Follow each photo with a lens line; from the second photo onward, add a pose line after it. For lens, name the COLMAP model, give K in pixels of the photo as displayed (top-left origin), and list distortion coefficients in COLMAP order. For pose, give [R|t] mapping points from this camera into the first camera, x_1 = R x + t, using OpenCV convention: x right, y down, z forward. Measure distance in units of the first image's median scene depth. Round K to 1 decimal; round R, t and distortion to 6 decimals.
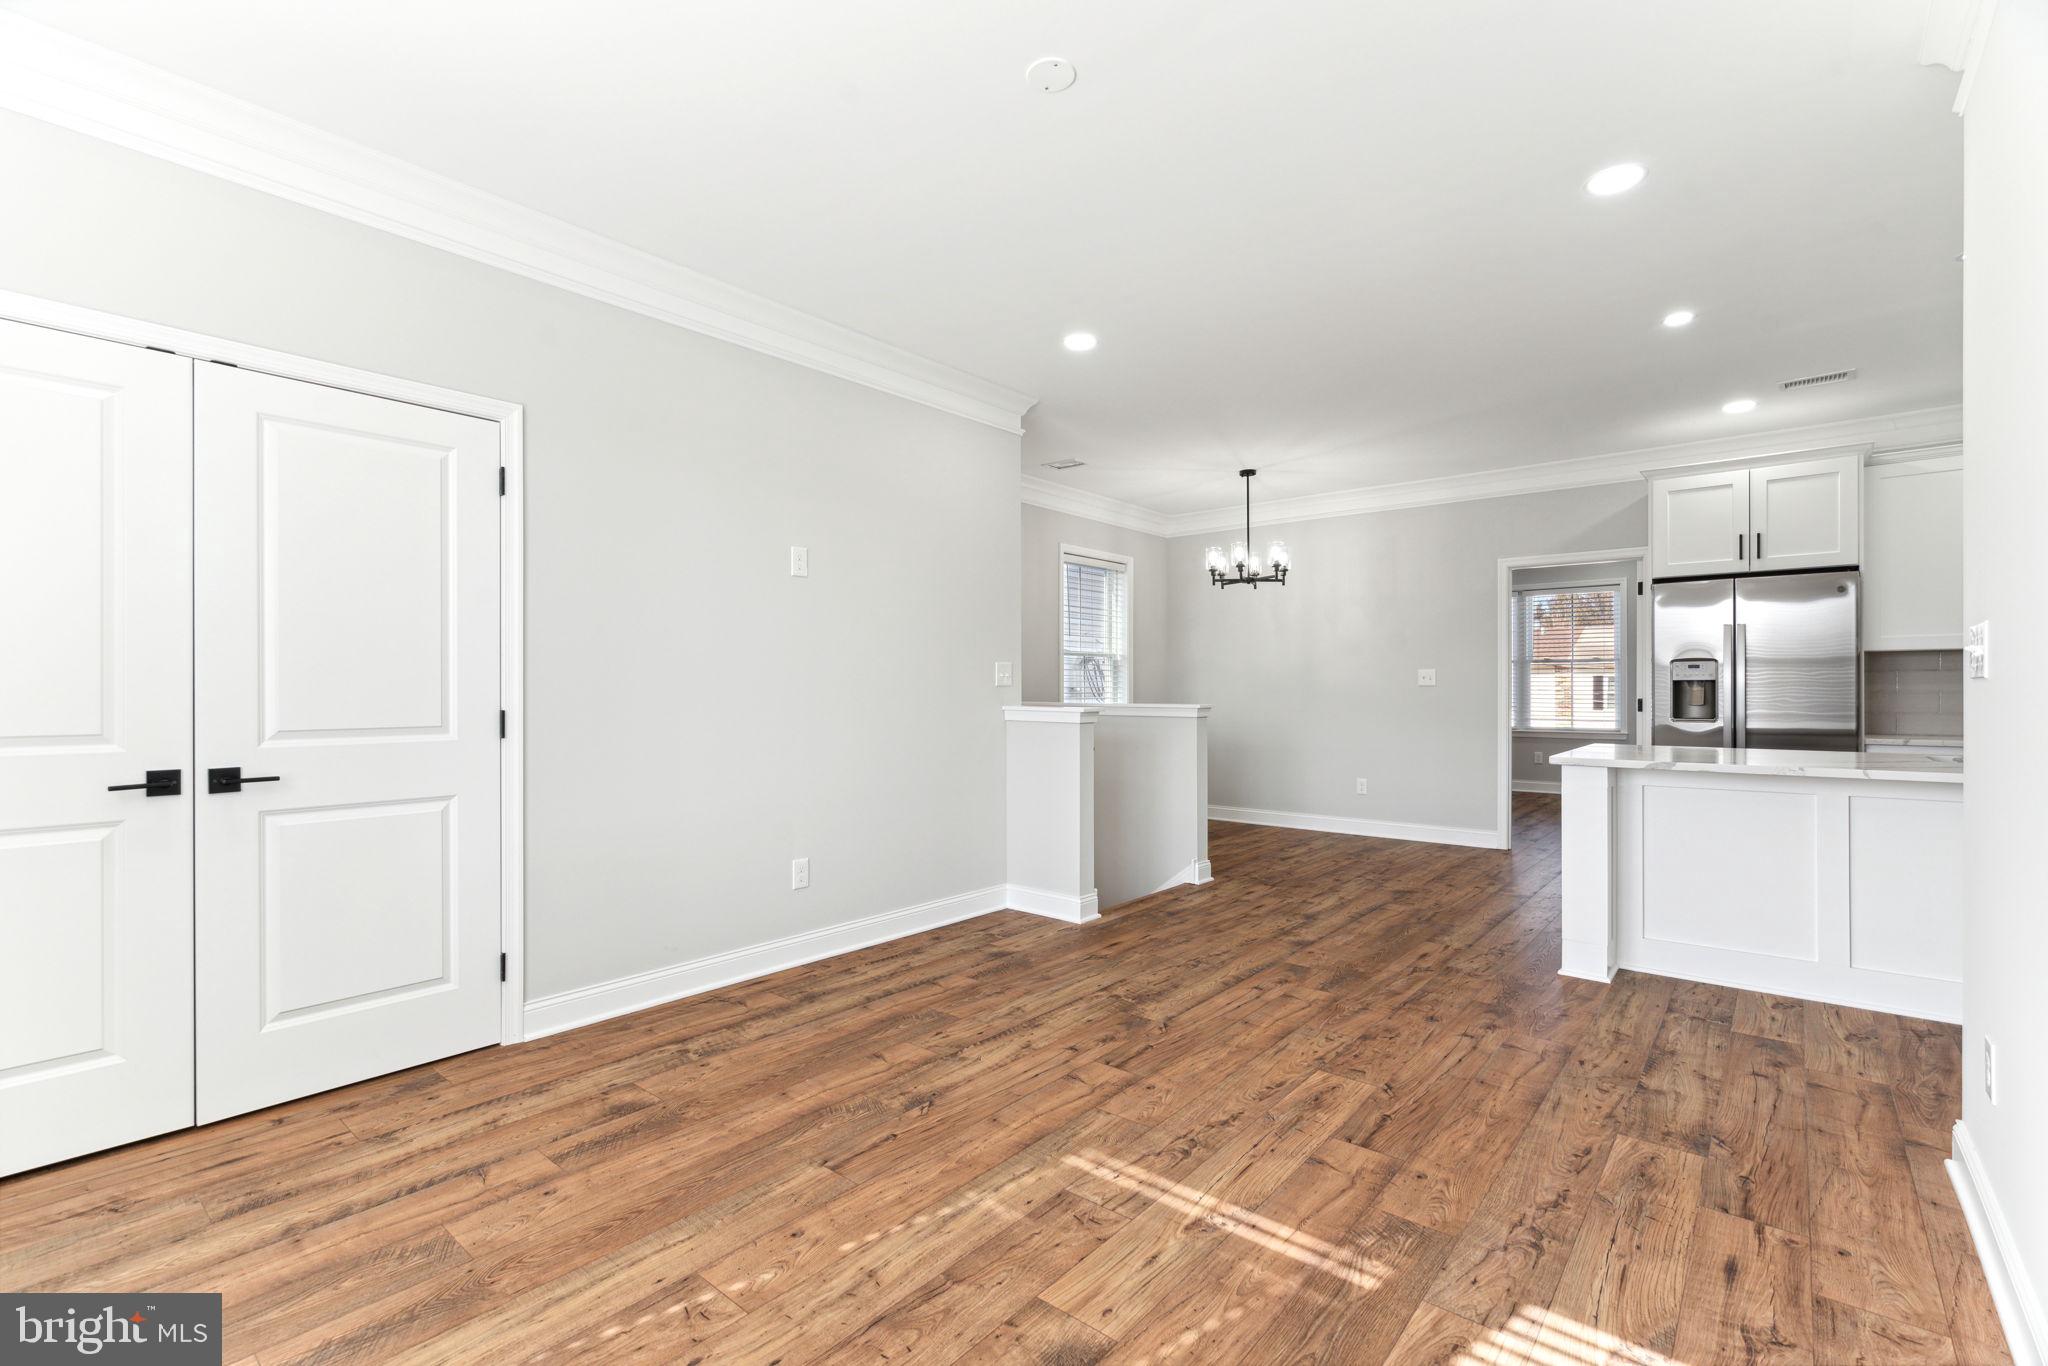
lens RADIAL K [[919.6, 0, 1010.2], [0, 919.6, 694.2], [0, 0, 1]] dist [-0.008960, 0.003551]
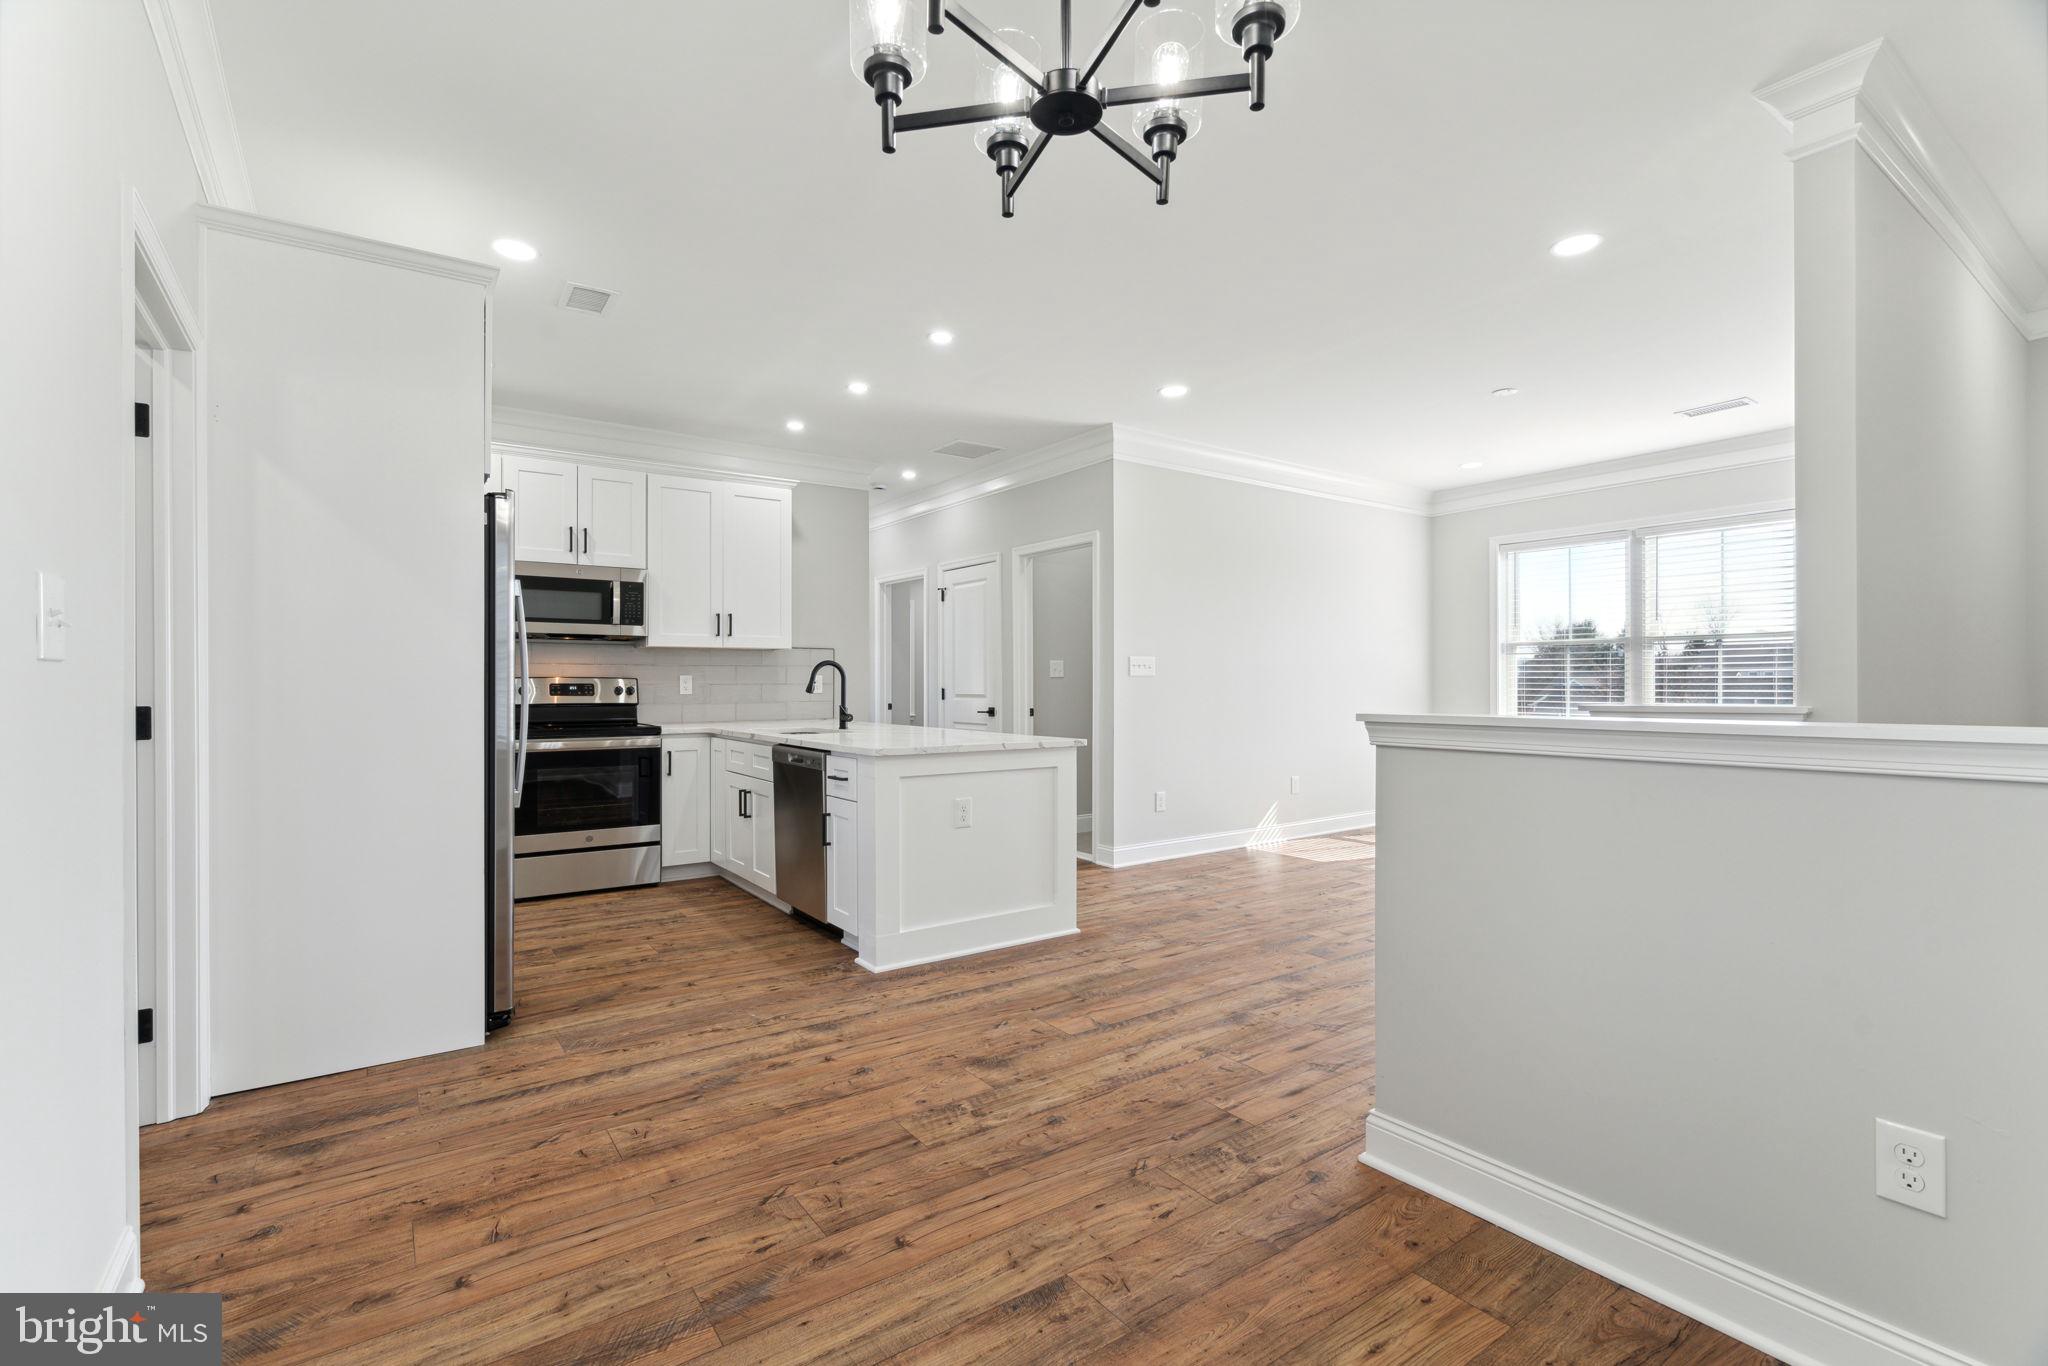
lens RADIAL K [[919.6, 0, 1019.4], [0, 919.6, 688.5], [0, 0, 1]] dist [-0.008960, 0.003551]
pose [[-0.969818, 0.003912, 0.243799, 0.422364], [0.006654, 0.999924, 0.010421, -0.005976], [-0.243740, 0.011729, -0.969770, 2.251407]]
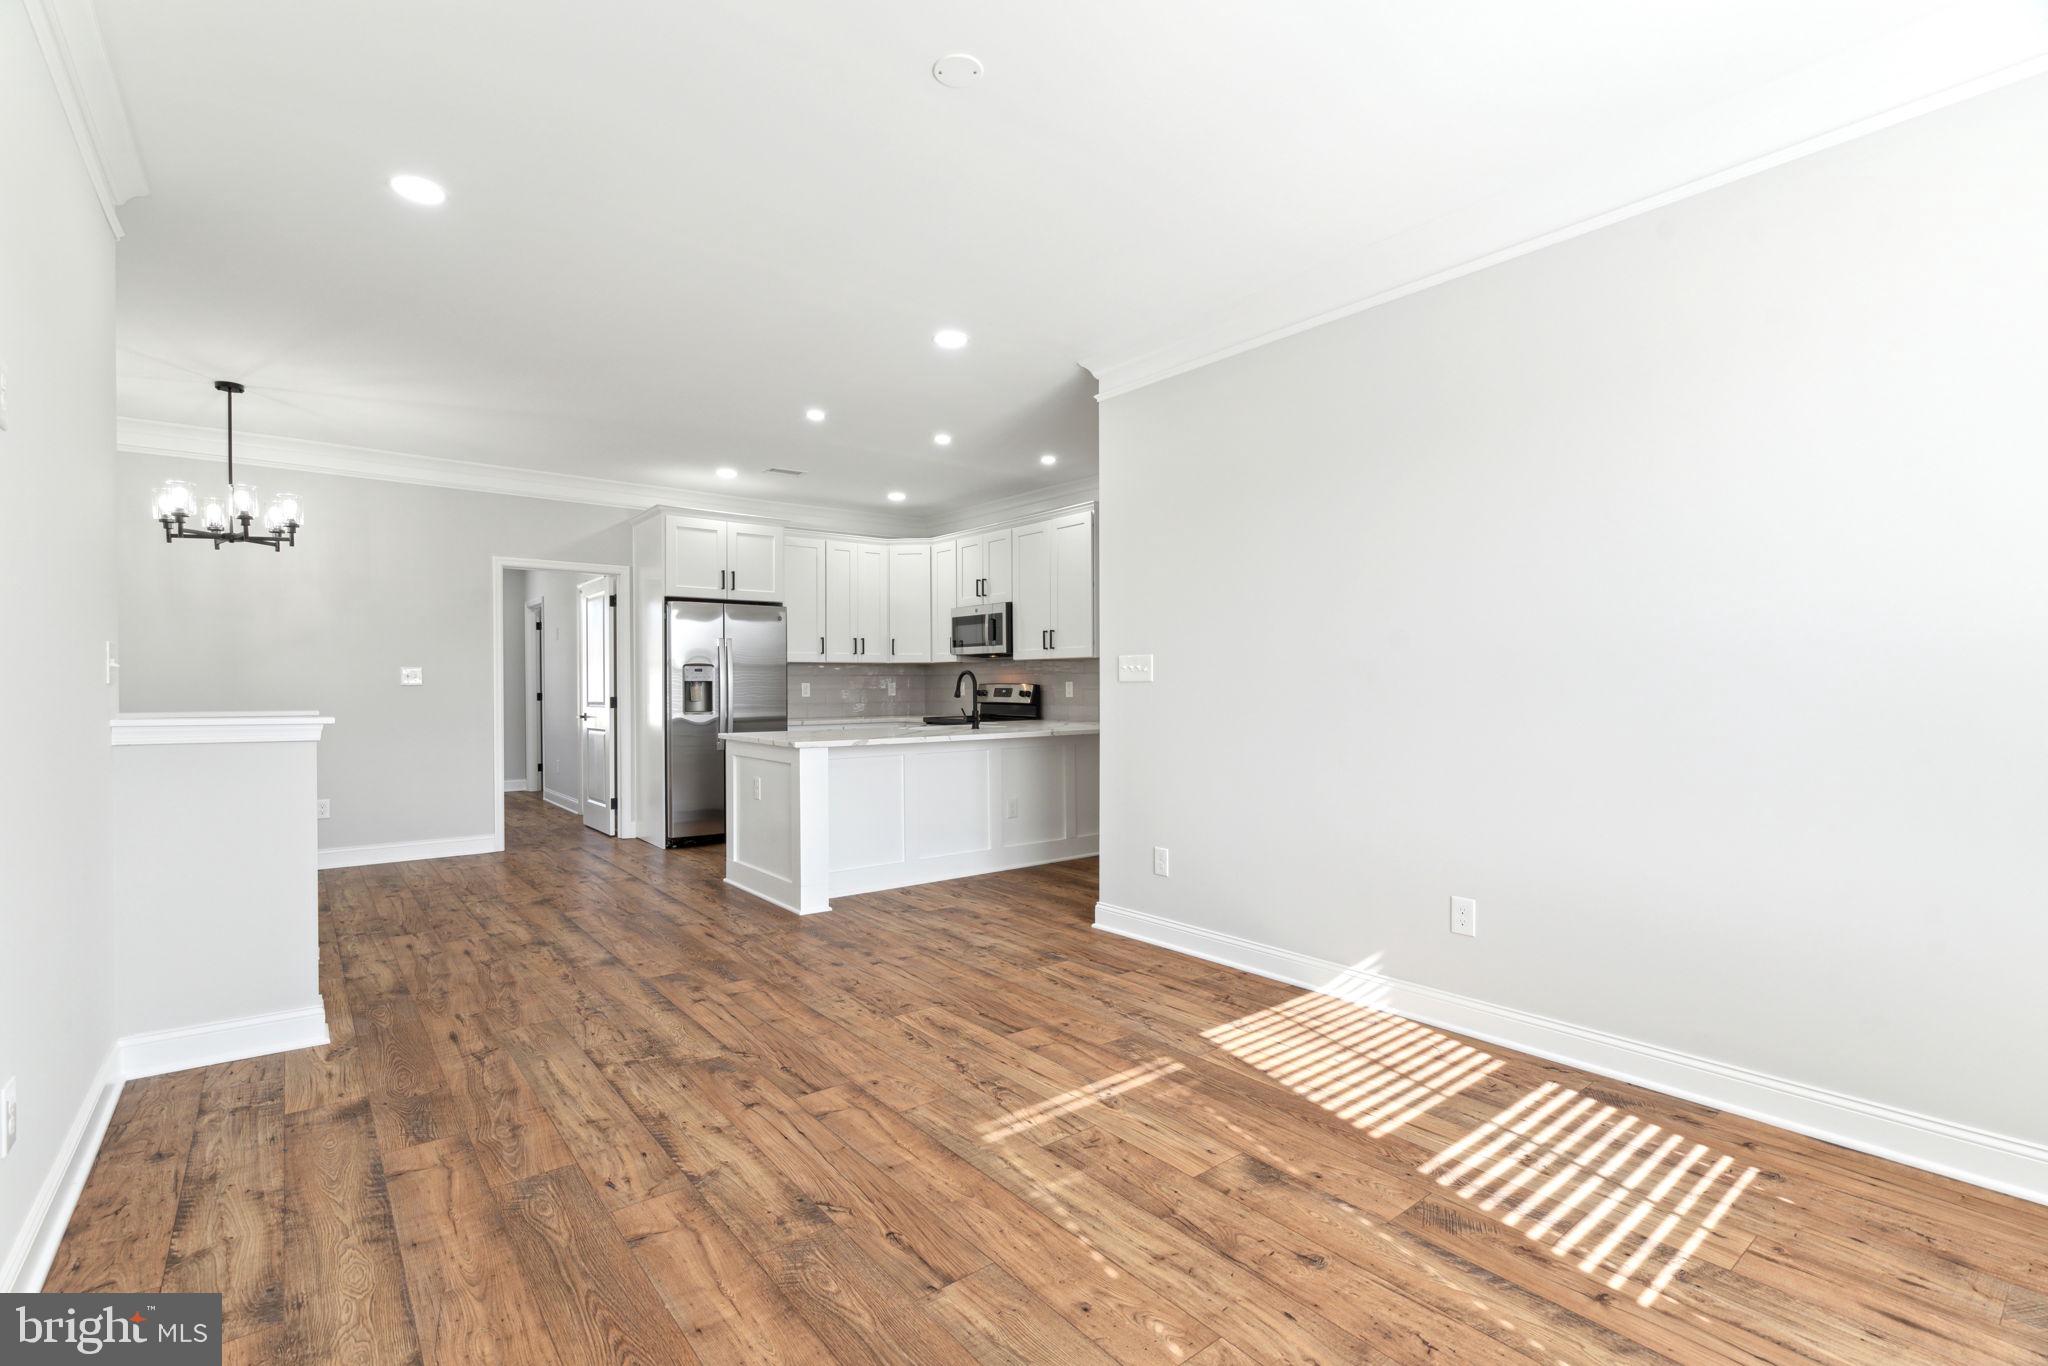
lens RADIAL K [[919.6, 0, 1016.5], [0, 919.6, 697.7], [0, 0, 1]] dist [-0.008960, 0.003551]
pose [[0.189979, -0.011232, 0.981724, -0.617058], [0.007901, 0.999920, 0.009911, -0.002522], [-0.981756, 0.005873, 0.190053, 0.501139]]
